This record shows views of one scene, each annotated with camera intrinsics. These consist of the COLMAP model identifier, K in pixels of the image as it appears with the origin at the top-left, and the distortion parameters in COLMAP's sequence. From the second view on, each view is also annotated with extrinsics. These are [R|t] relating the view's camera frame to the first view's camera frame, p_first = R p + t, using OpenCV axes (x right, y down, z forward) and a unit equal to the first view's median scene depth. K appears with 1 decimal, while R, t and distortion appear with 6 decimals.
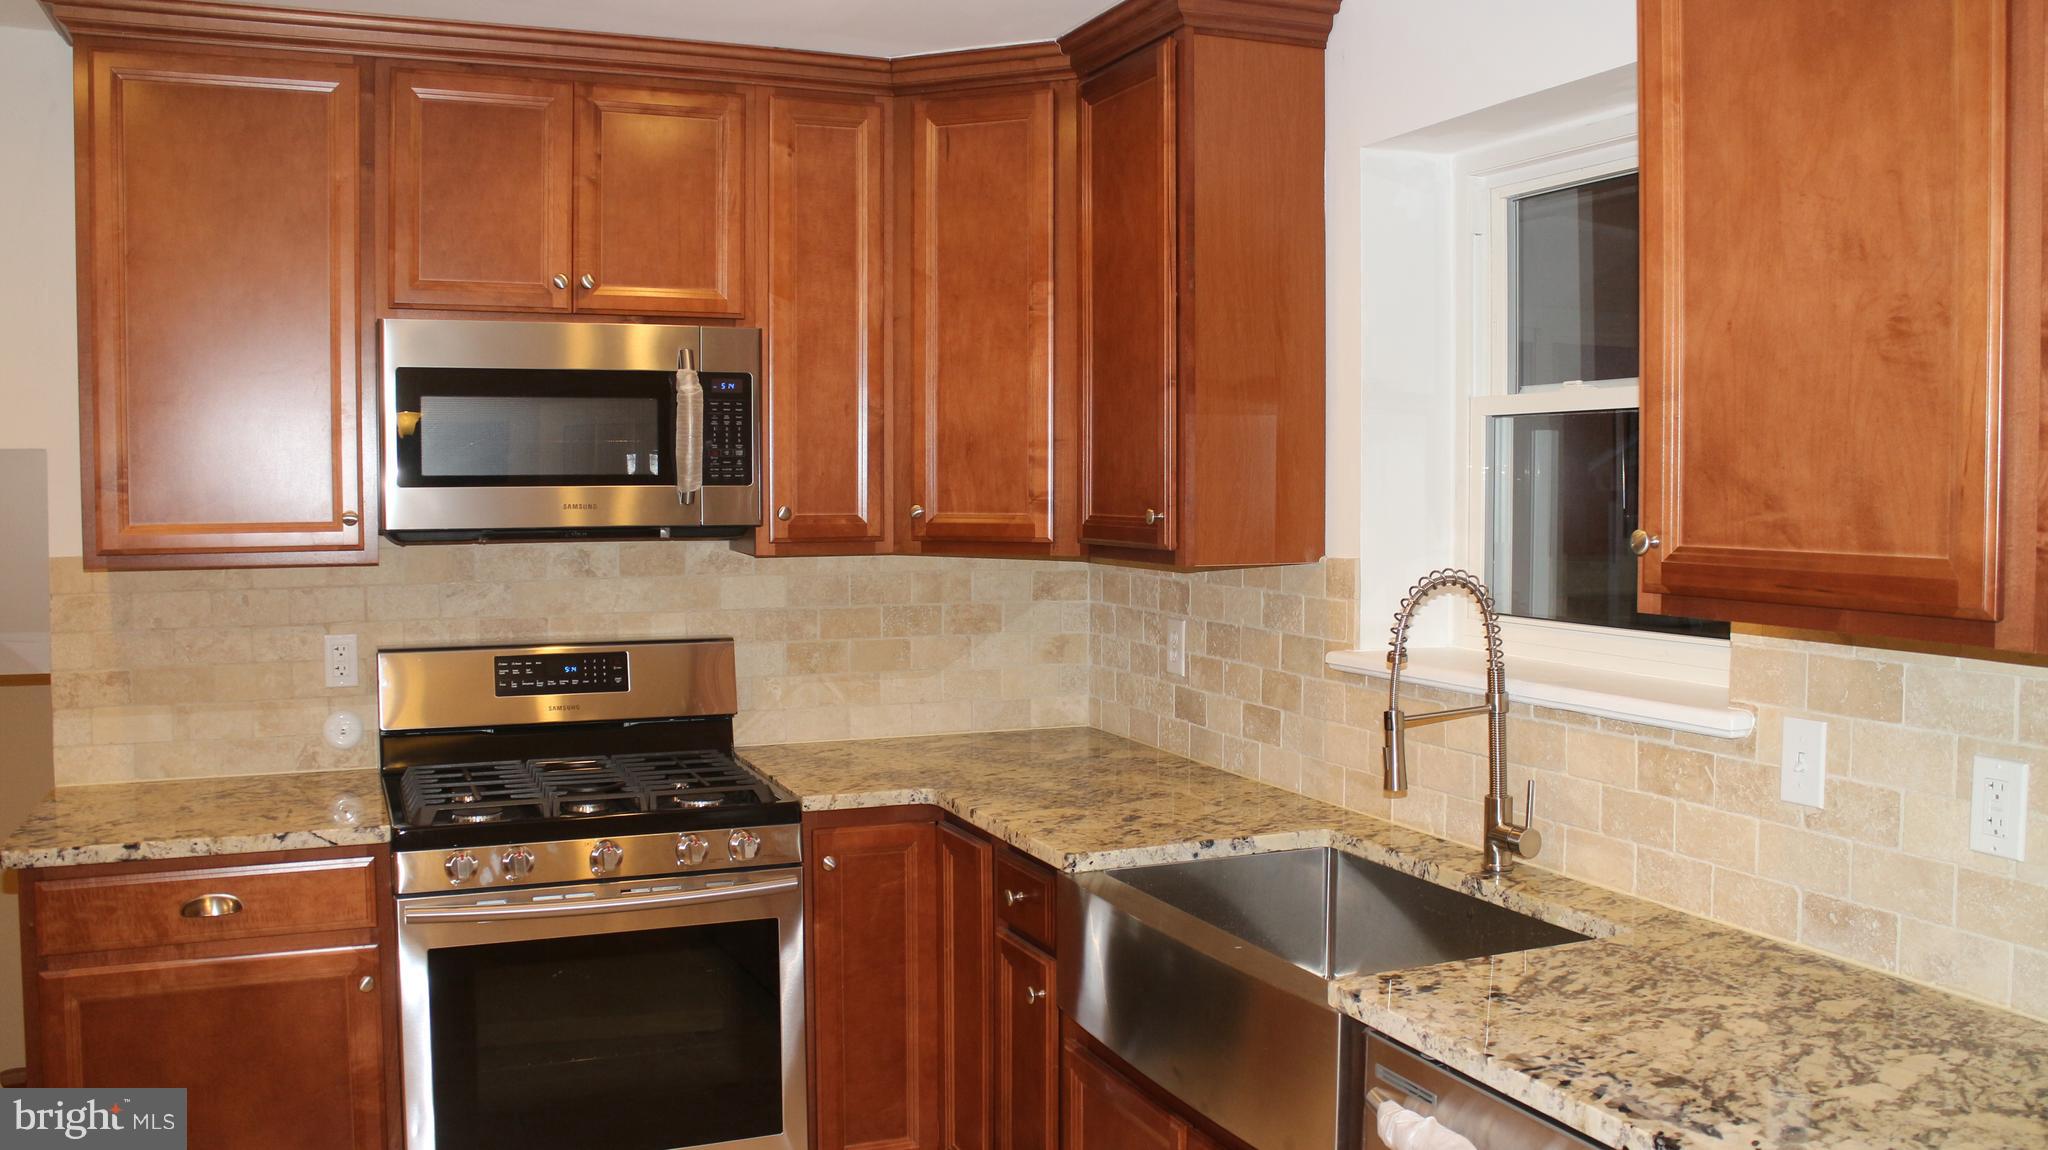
lens RADIAL K [[1677.7, 0, 1034.8], [0, 1677.7, 577.2], [0, 0, 1]] dist [-0.170083, 0.133648]
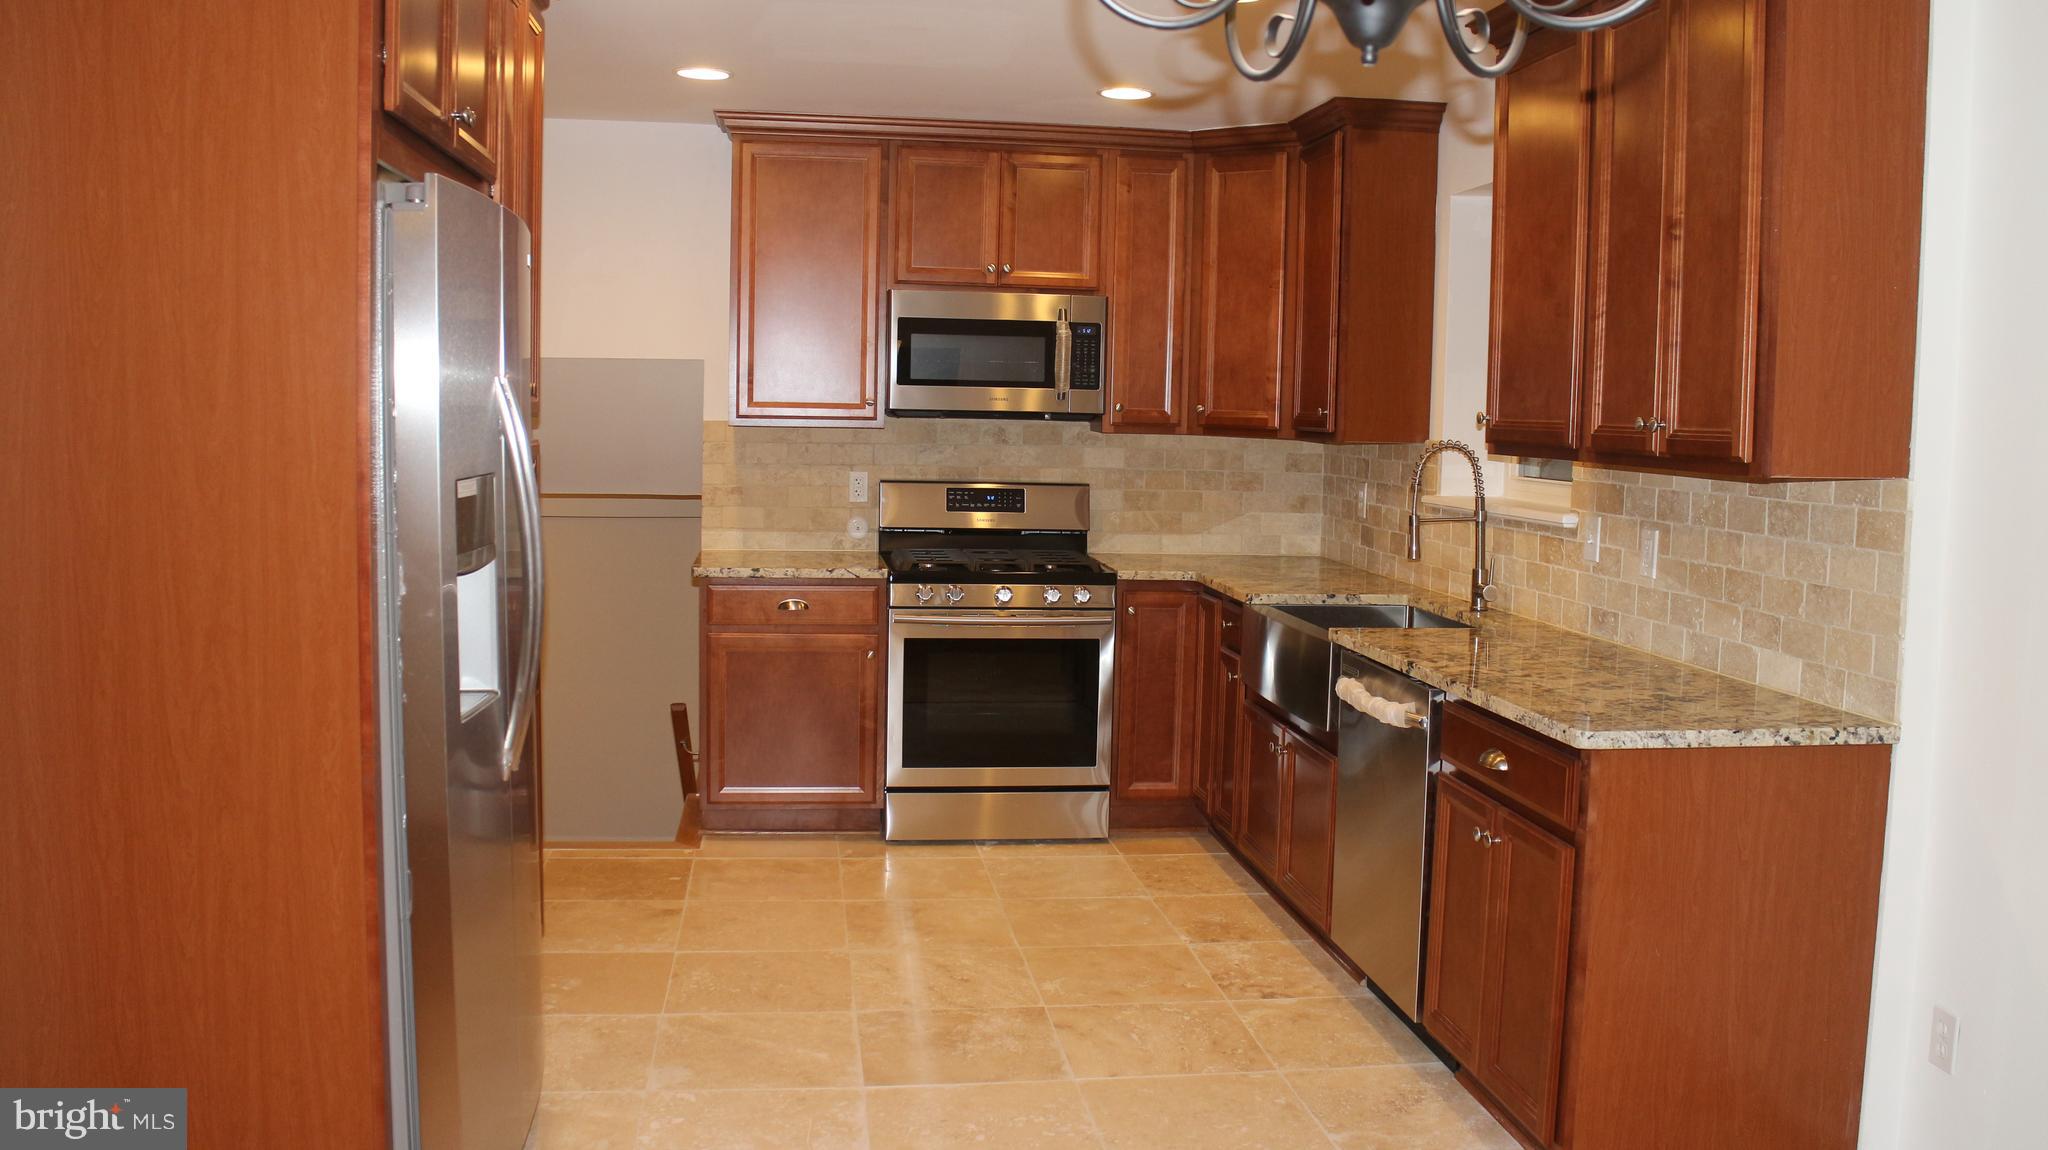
lens RADIAL K [[1677.7, 0, 1034.8], [0, 1677.7, 577.2], [0, 0, 1]] dist [-0.170083, 0.133648]
pose [[0.965620, 0.047954, -0.255495, 0.214306], [-0.037460, 0.998249, 0.045787, 0.060580], [0.257244, -0.034642, 0.965725, -0.674809]]
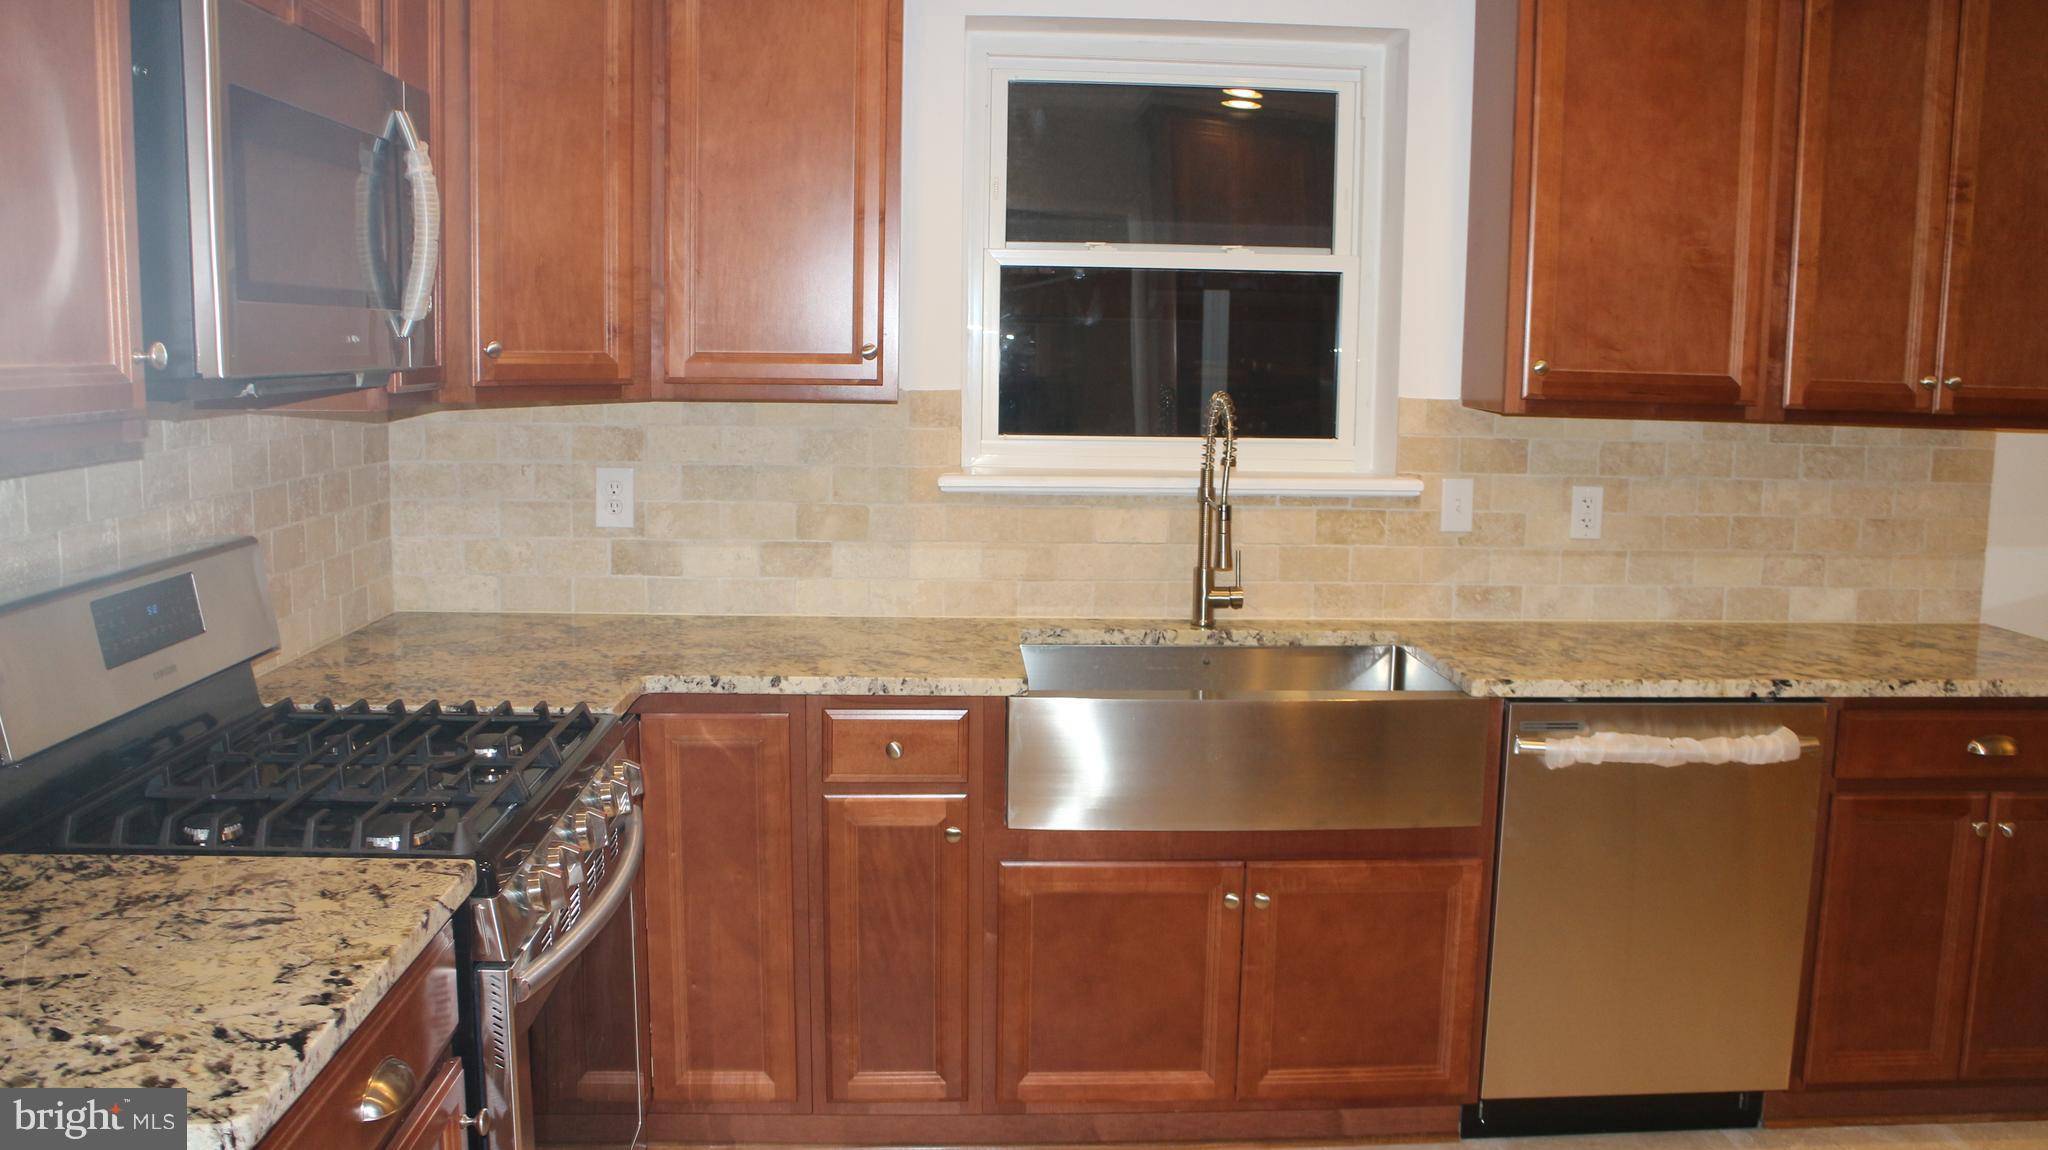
lens RADIAL K [[1677.7, 0, 1034.8], [0, 1677.7, 577.2], [0, 0, 1]] dist [-0.170083, 0.133648]
pose [[0.354721, -0.124051, 0.926706, -0.770369], [0.036399, 0.992240, 0.118890, -0.016665], [-0.934263, -0.008441, 0.356484, 0.512822]]
